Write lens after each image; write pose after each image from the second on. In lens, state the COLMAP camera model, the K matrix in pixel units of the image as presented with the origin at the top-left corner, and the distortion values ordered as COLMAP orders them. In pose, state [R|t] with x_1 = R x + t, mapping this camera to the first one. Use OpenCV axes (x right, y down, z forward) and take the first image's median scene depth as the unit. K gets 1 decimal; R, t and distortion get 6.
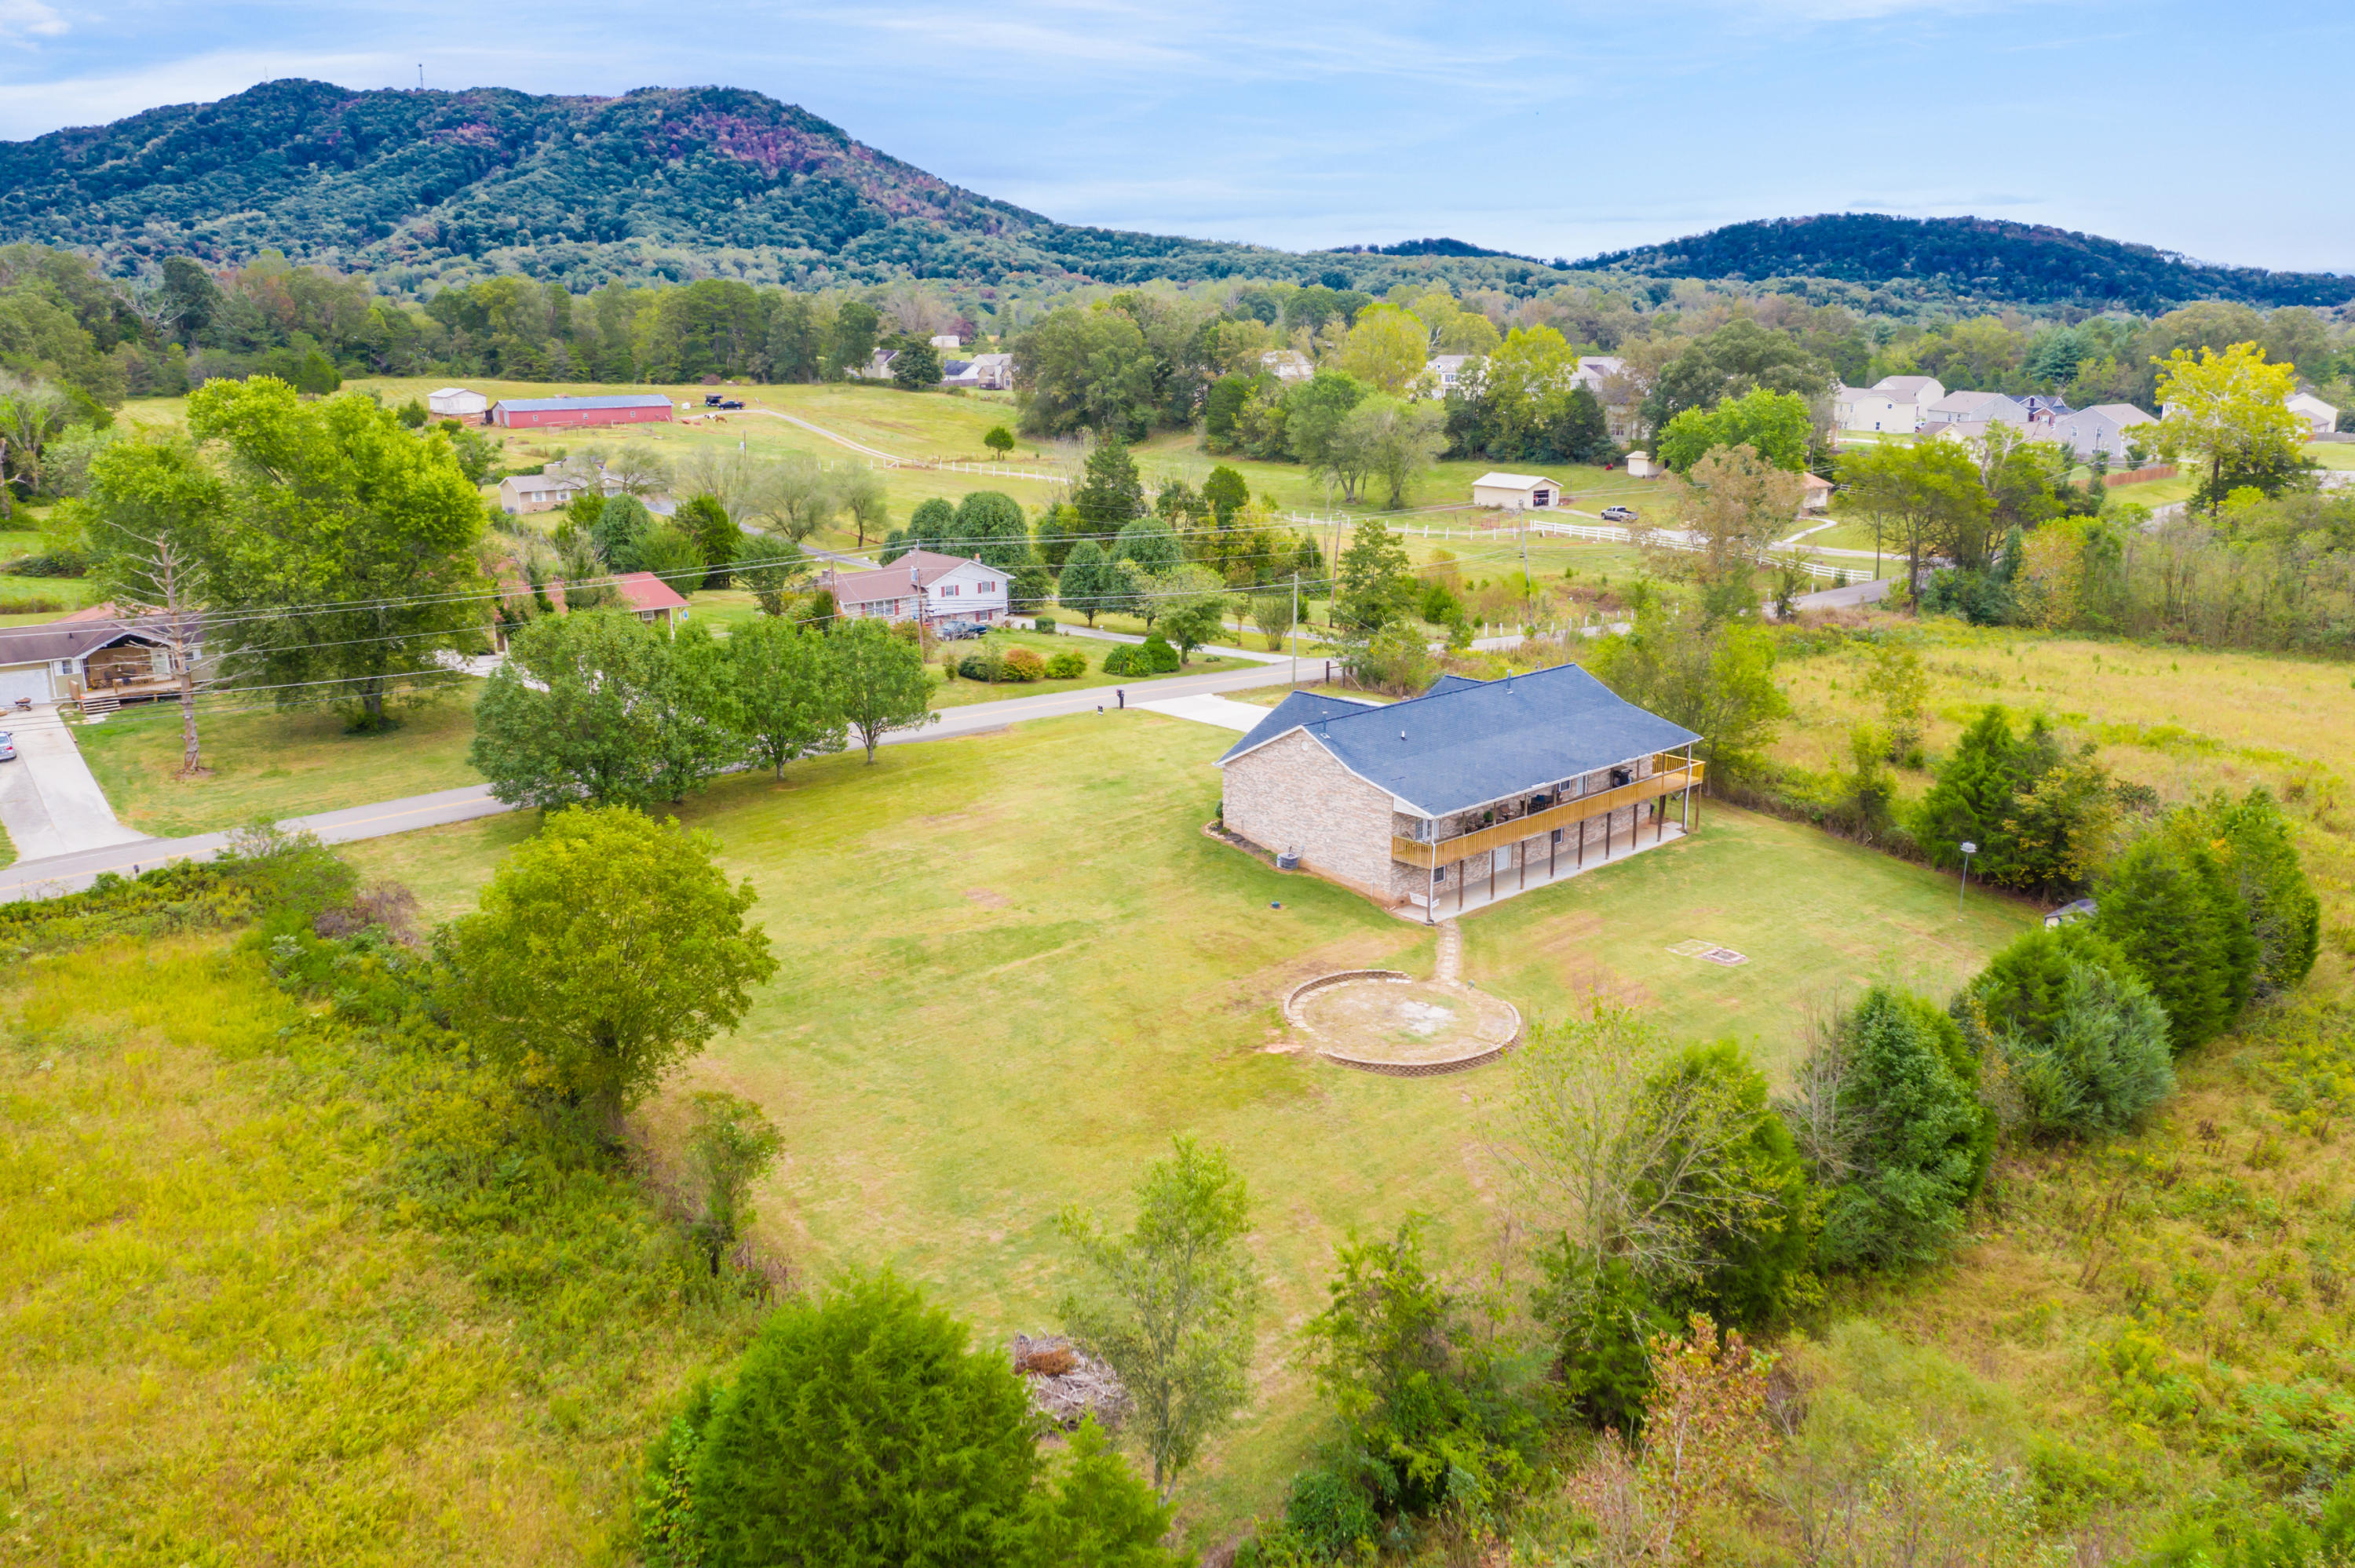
lens RADIAL K [[1841.4, 0, 1179.7], [0, 1841.4, 752.8], [0, 0, 1]] dist [-0.014493, 0.008639]
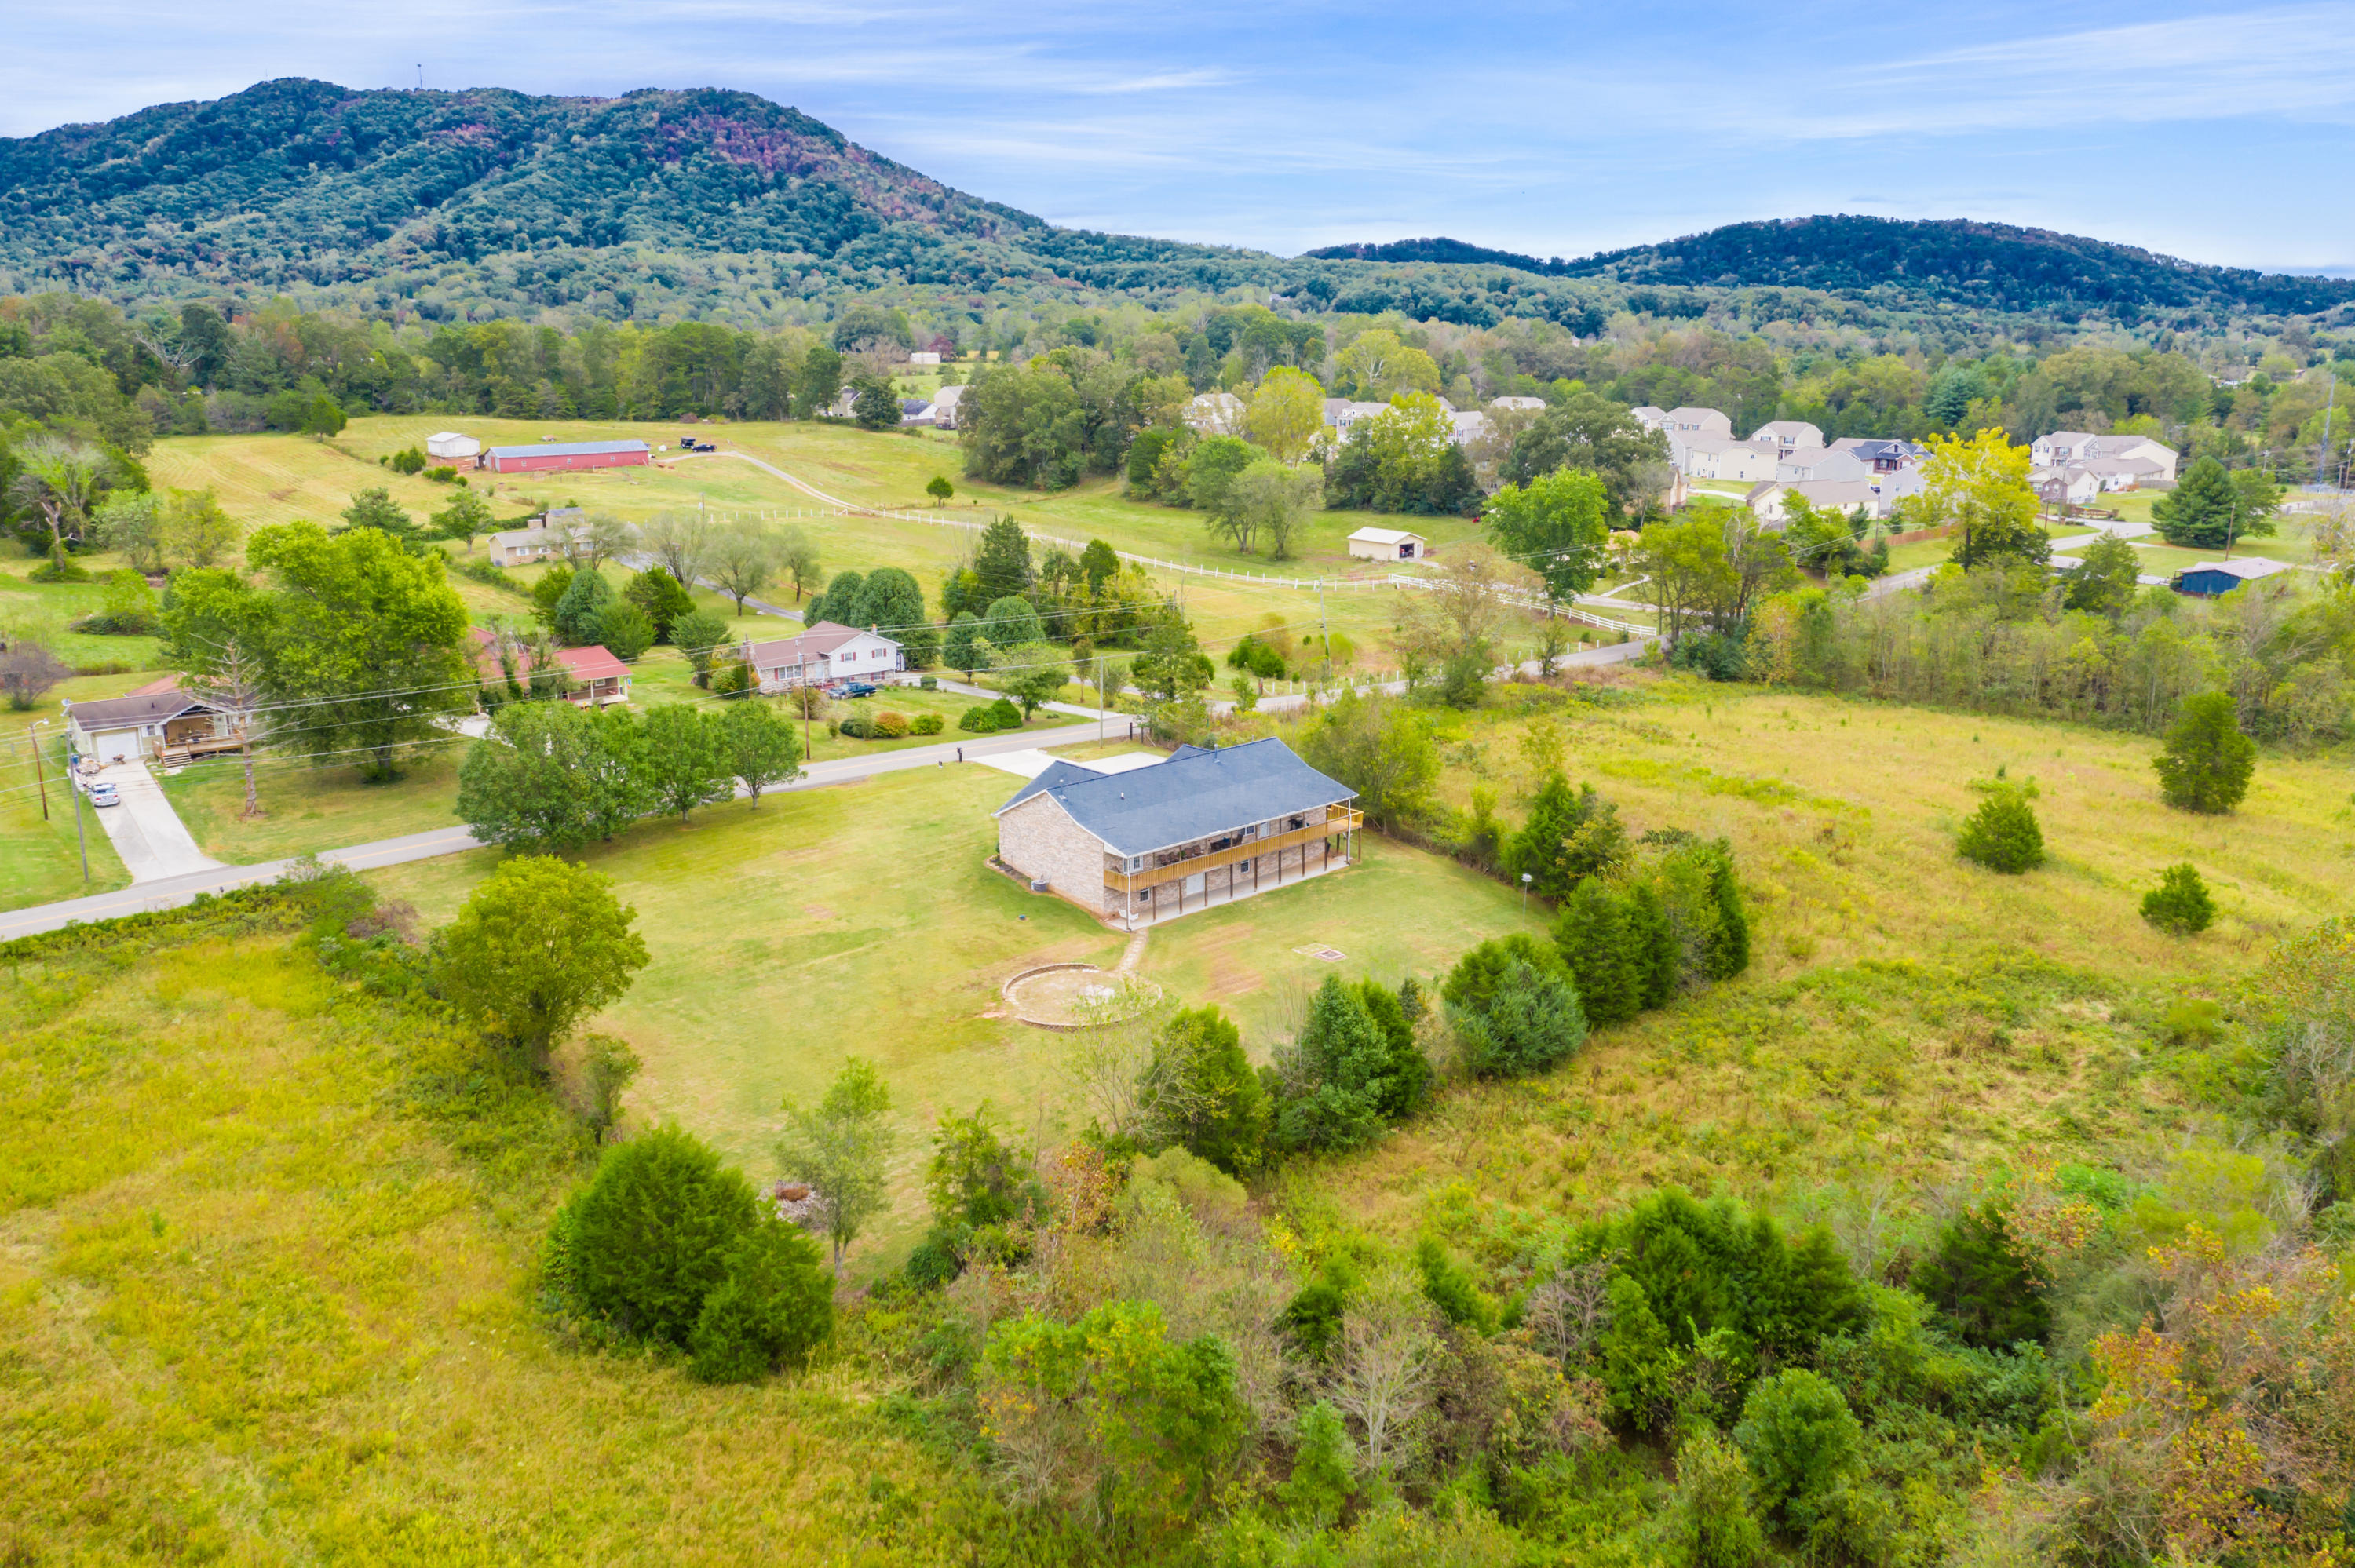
lens RADIAL K [[1841.4, 0, 1179.7], [0, 1841.4, 752.8], [0, 0, 1]] dist [-0.014493, 0.008639]
pose [[0.999993, 0.003560, 0.001282, 0.044726], [-0.003562, 0.999992, 0.001685, -0.012275], [-0.001276, -0.001689, 0.999998, -0.109457]]
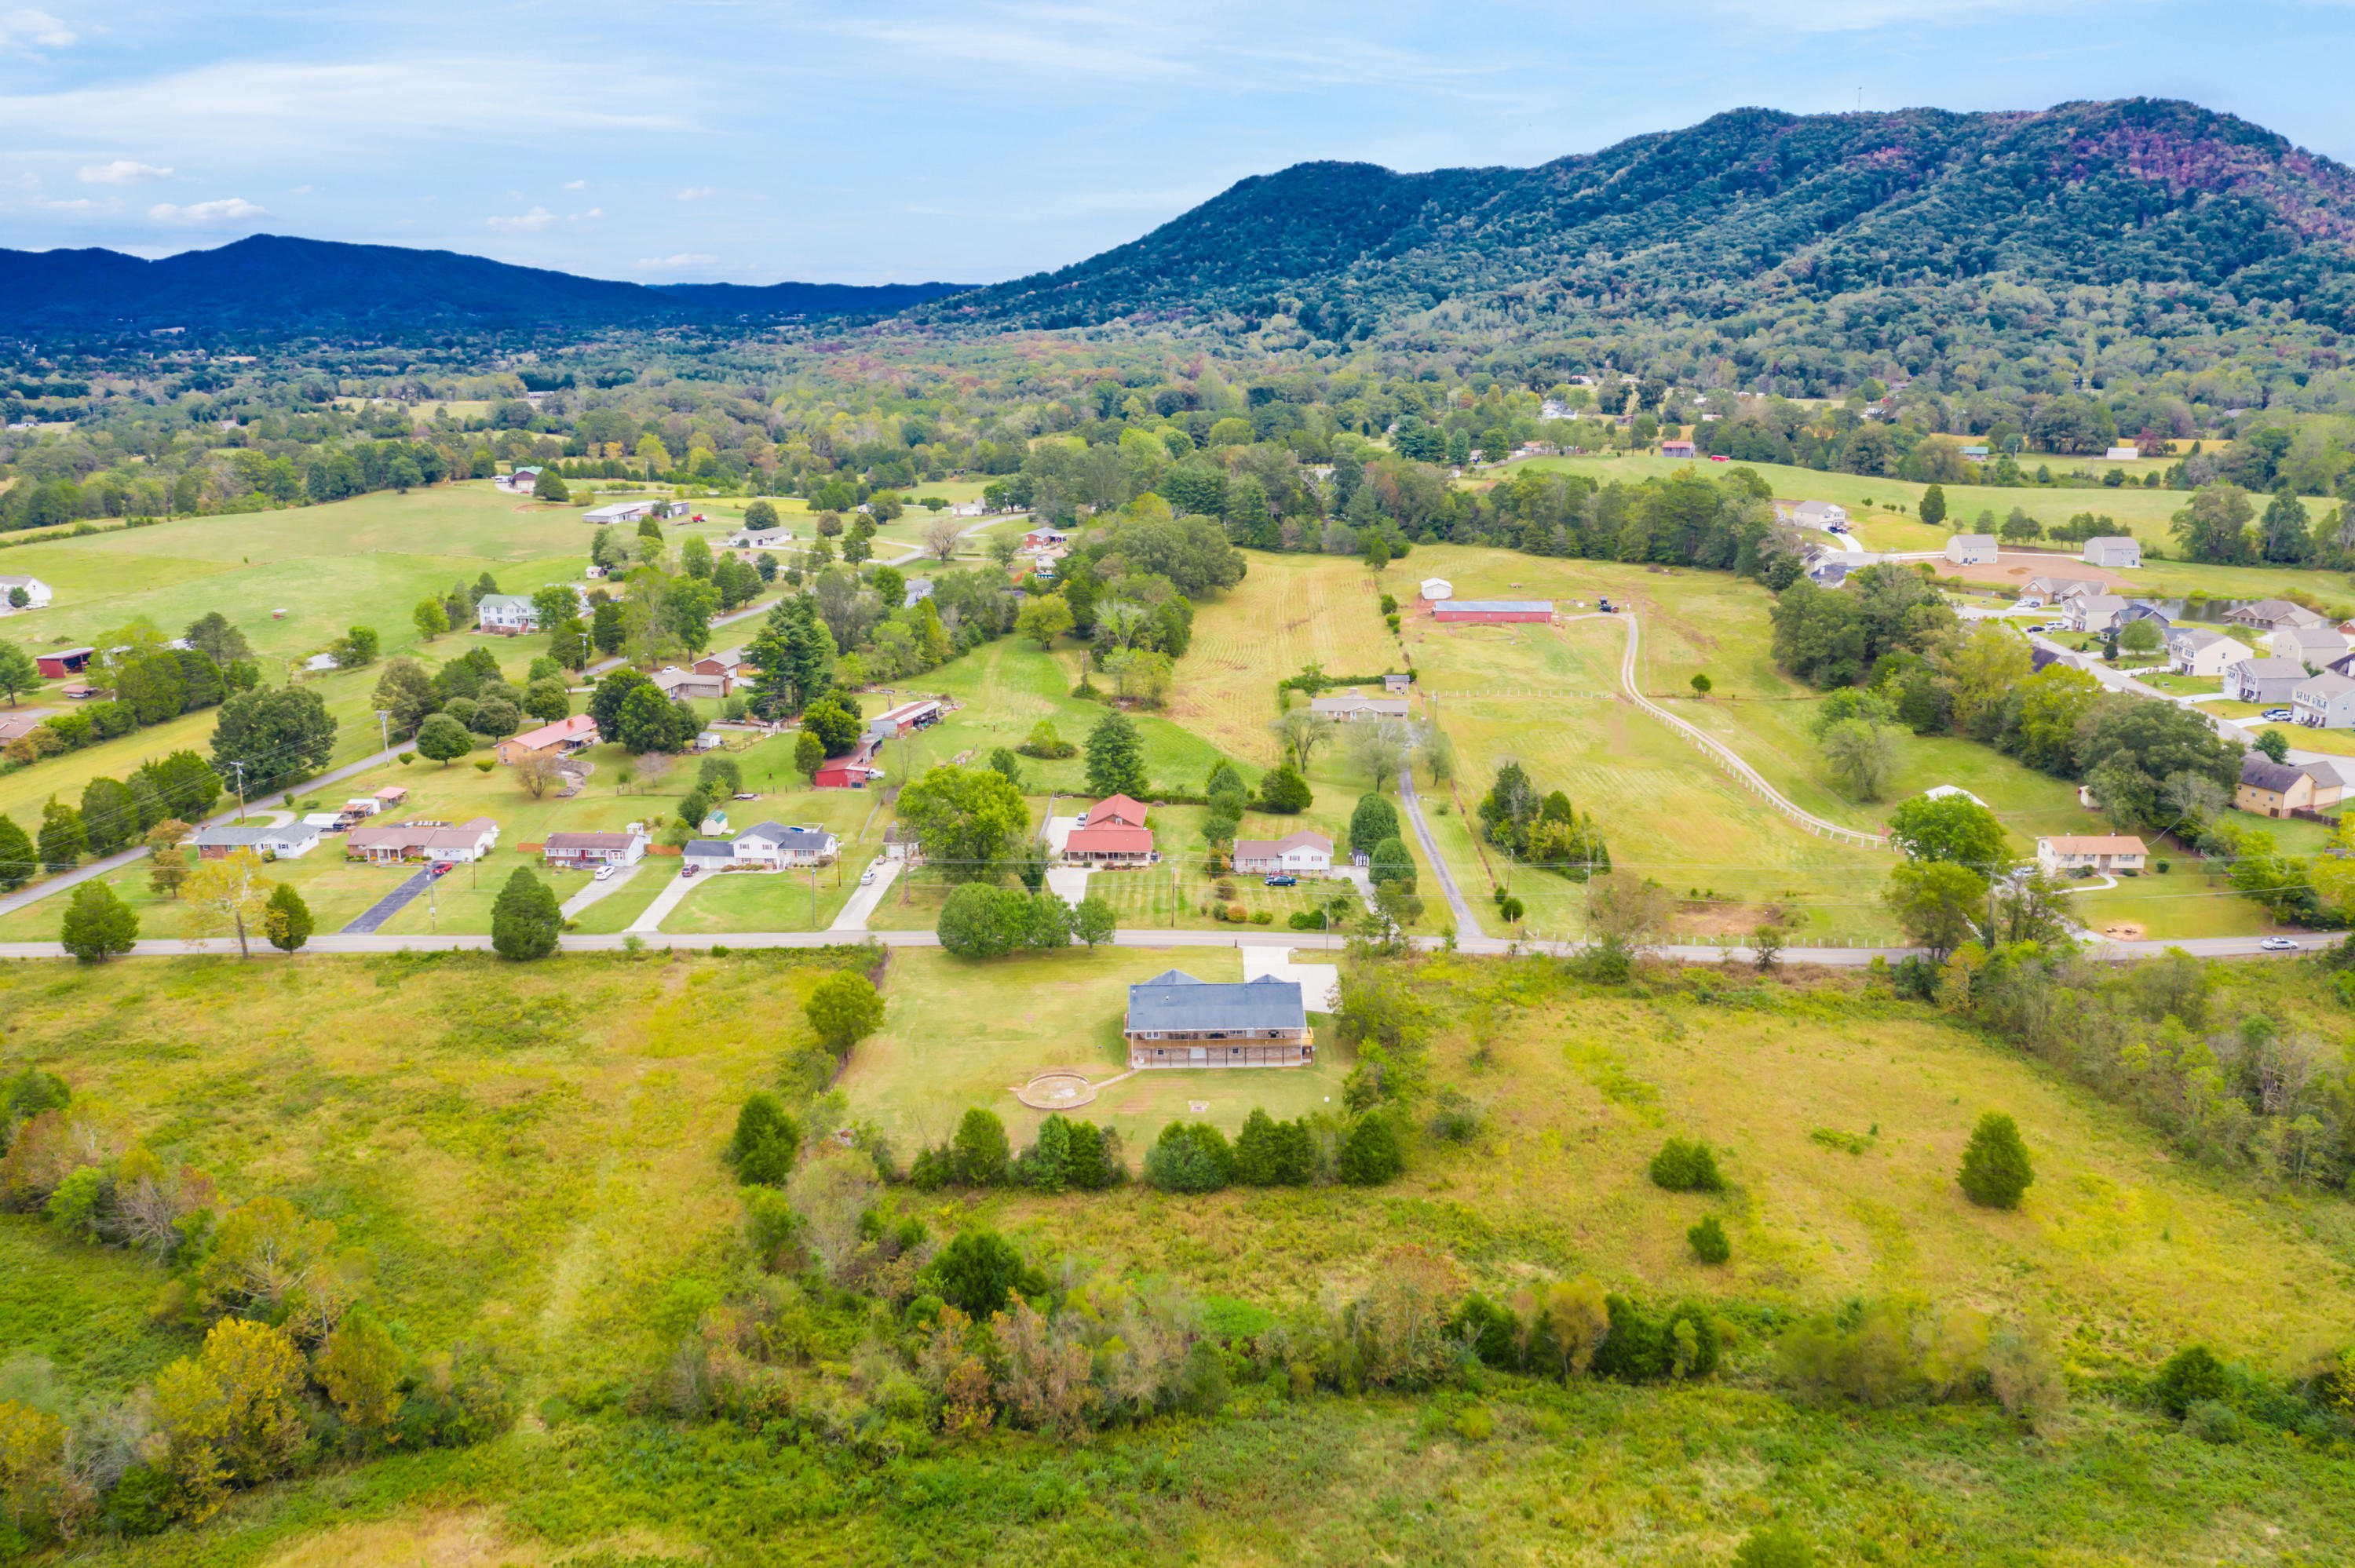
lens RADIAL K [[1809.2, 0, 1238.6], [0, 1809.2, 778.5], [0, 0, 1]] dist [-0.007254, -0.002500]
pose [[0.760390, 0.169925, -0.626844, 0.489034], [-0.154331, 0.984795, 0.079748, -0.149623], [0.630864, 0.036102, 0.775053, -0.265275]]
